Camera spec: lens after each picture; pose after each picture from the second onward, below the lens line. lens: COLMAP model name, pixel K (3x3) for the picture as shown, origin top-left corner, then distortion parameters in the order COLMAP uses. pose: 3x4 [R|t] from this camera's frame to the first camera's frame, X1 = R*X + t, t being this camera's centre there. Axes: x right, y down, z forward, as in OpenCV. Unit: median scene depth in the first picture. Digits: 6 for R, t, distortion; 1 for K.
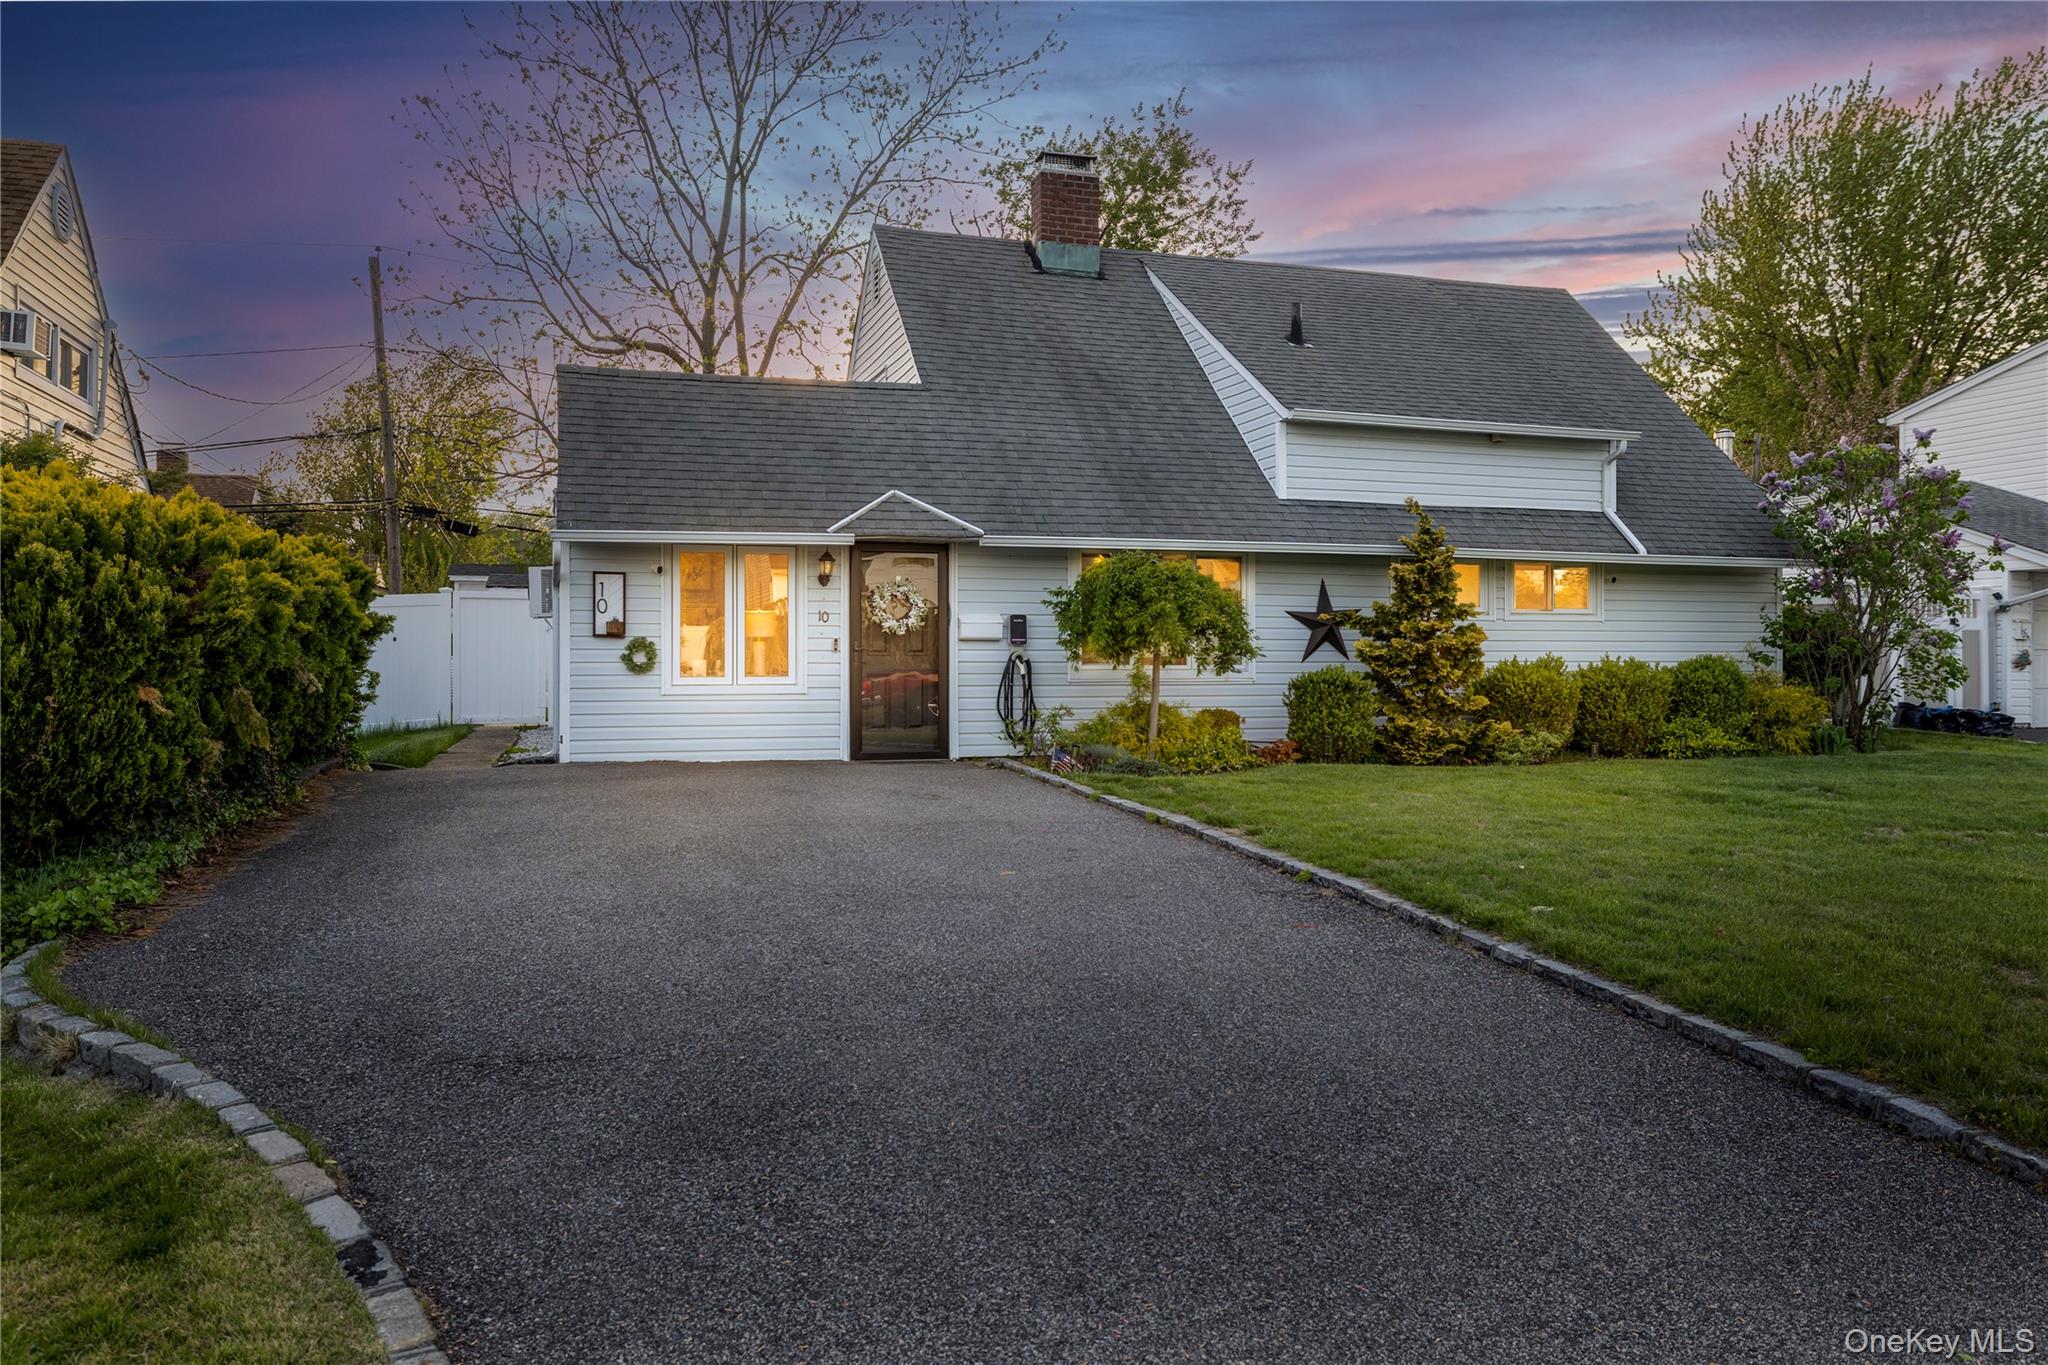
lens RADIAL K [[1317.5, 0, 1028.6], [0, 1317.5, 656.1], [0, 0, 1]] dist [-0.000645, 0.000256]
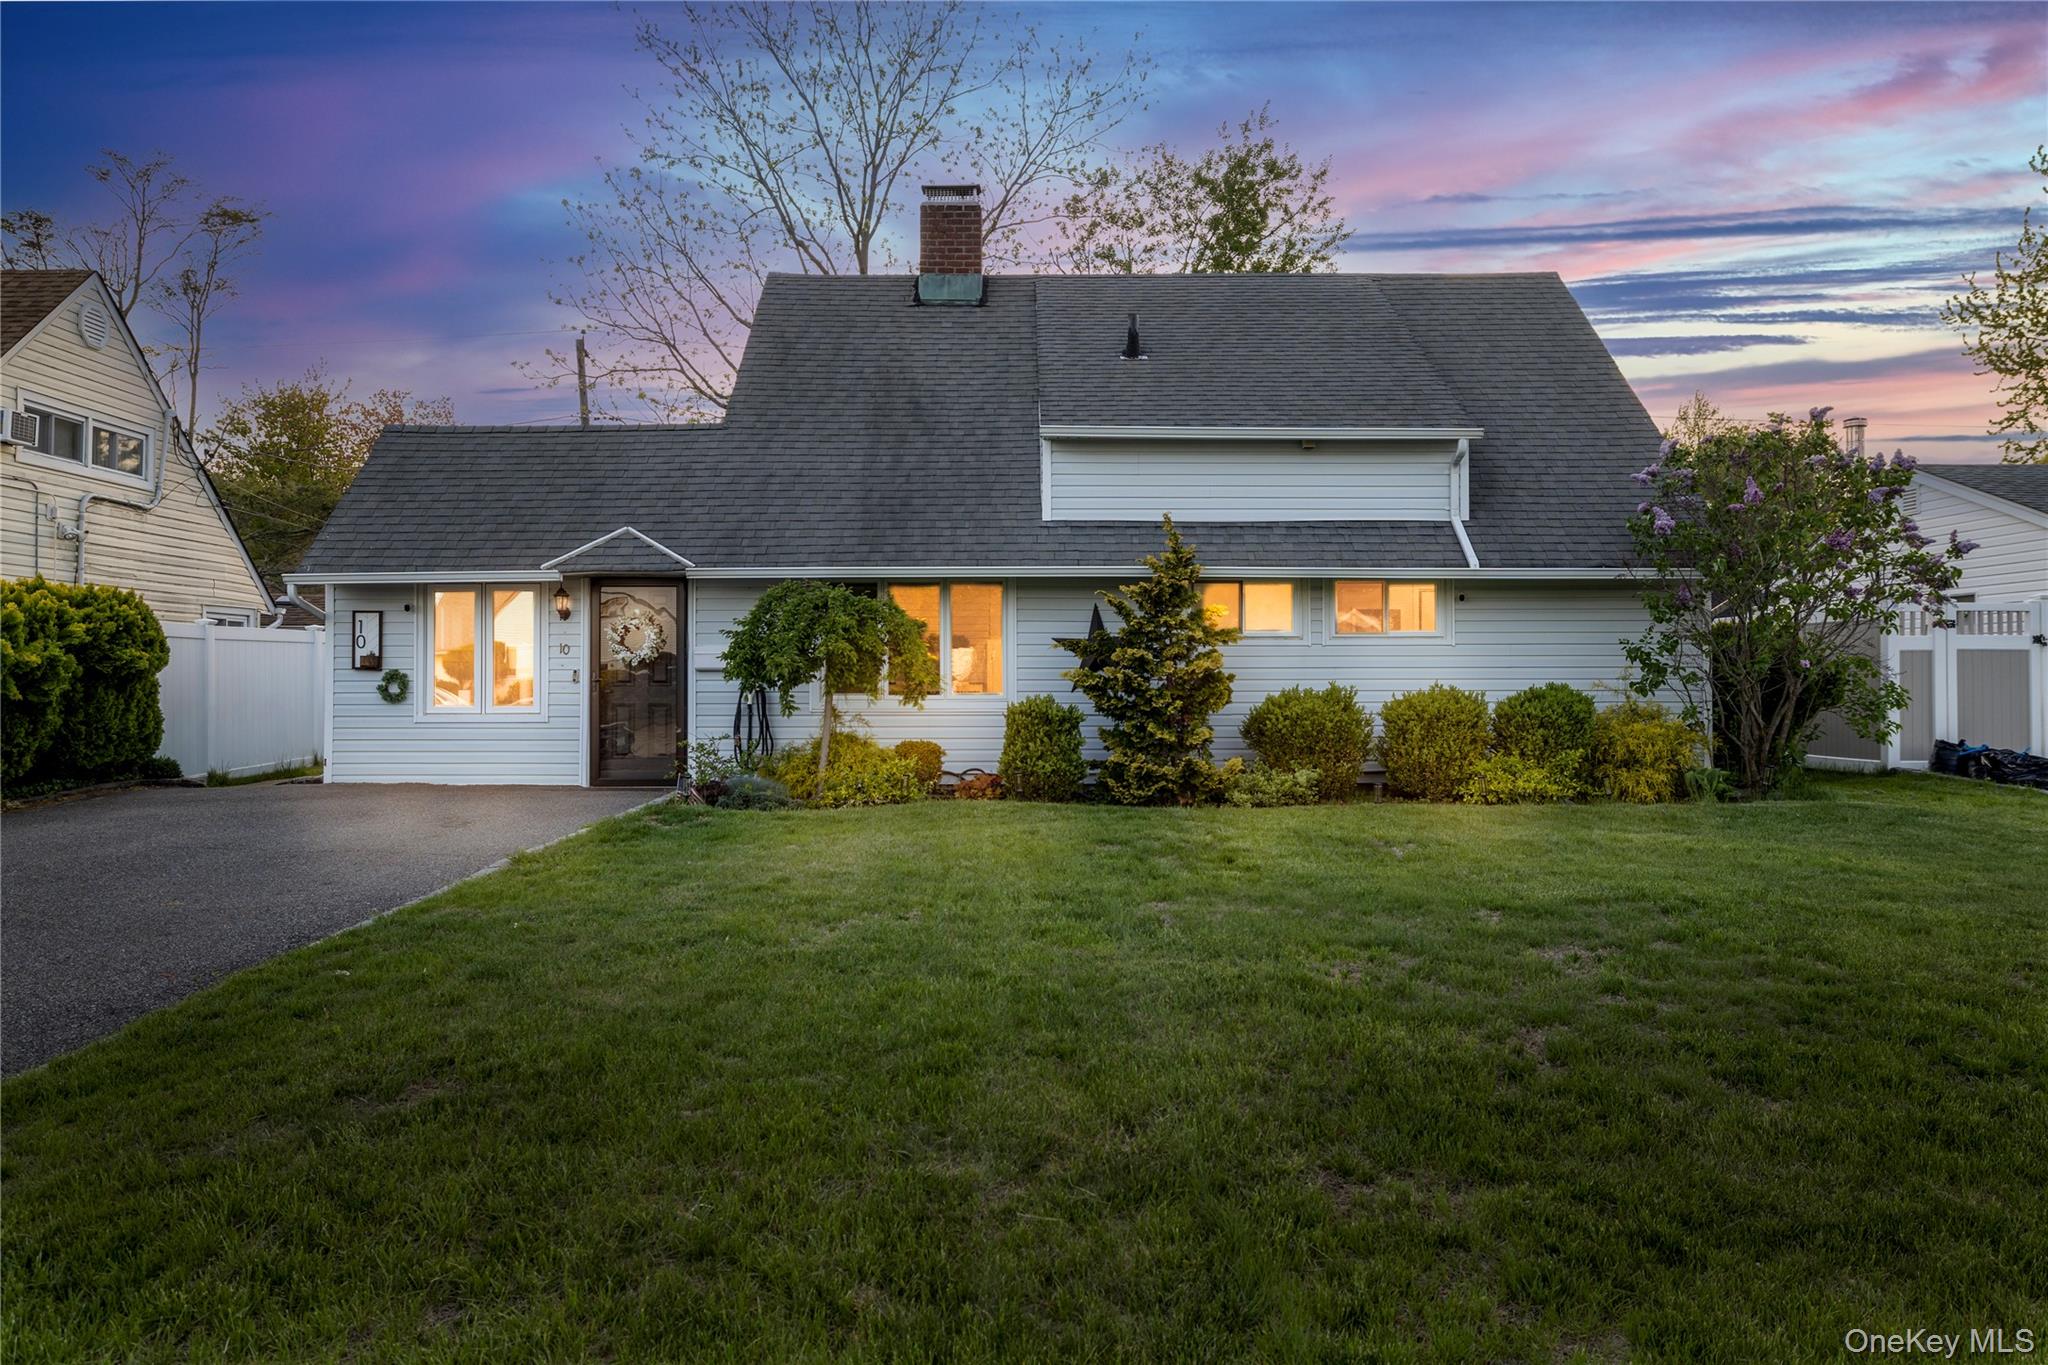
lens RADIAL K [[1262.8, 0, 1047.7], [0, 1262.8, 661.2], [0, 0, 1]] dist [0.001597, 0.001353]
pose [[0.959802, -0.006846, -0.280595, 0.451083], [0.002087, 0.999849, -0.017256, -0.001803], [0.280671, 0.015976, 0.959671, 0.125257]]
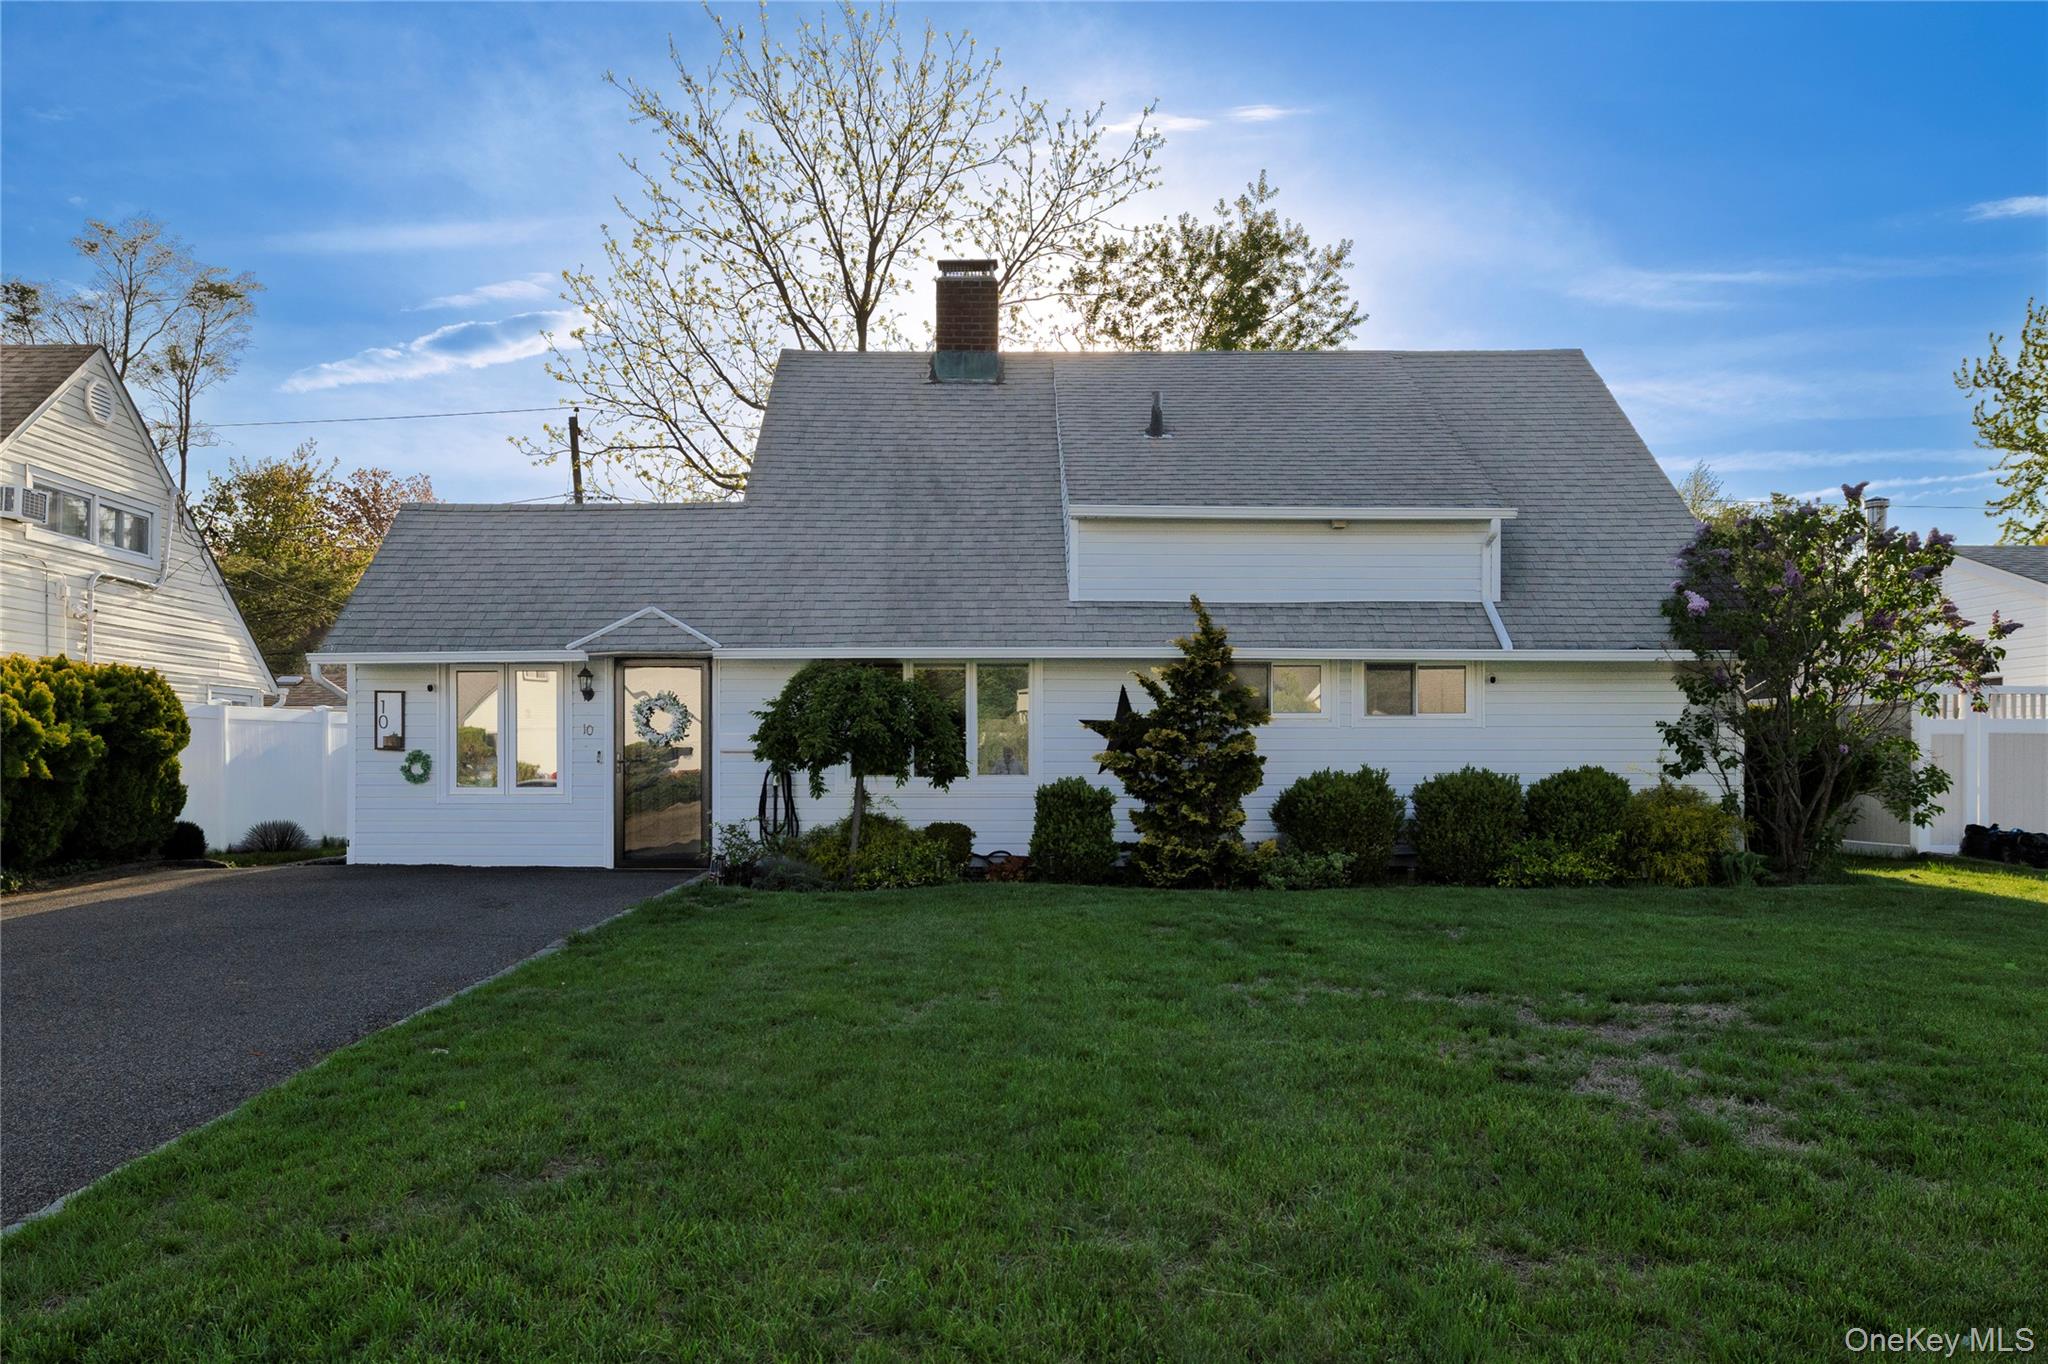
lens RADIAL K [[1273.0, 0, 1024.7], [0, 1273.0, 765.0], [0, 0, 1]] dist [0.004539, 0.001096]
pose [[0.959291, -0.000516, -0.282418, 0.418440], [0.000221, 0.999999, -0.001076, -0.000780], [0.282419, 0.000970, 0.959291, 0.114541]]
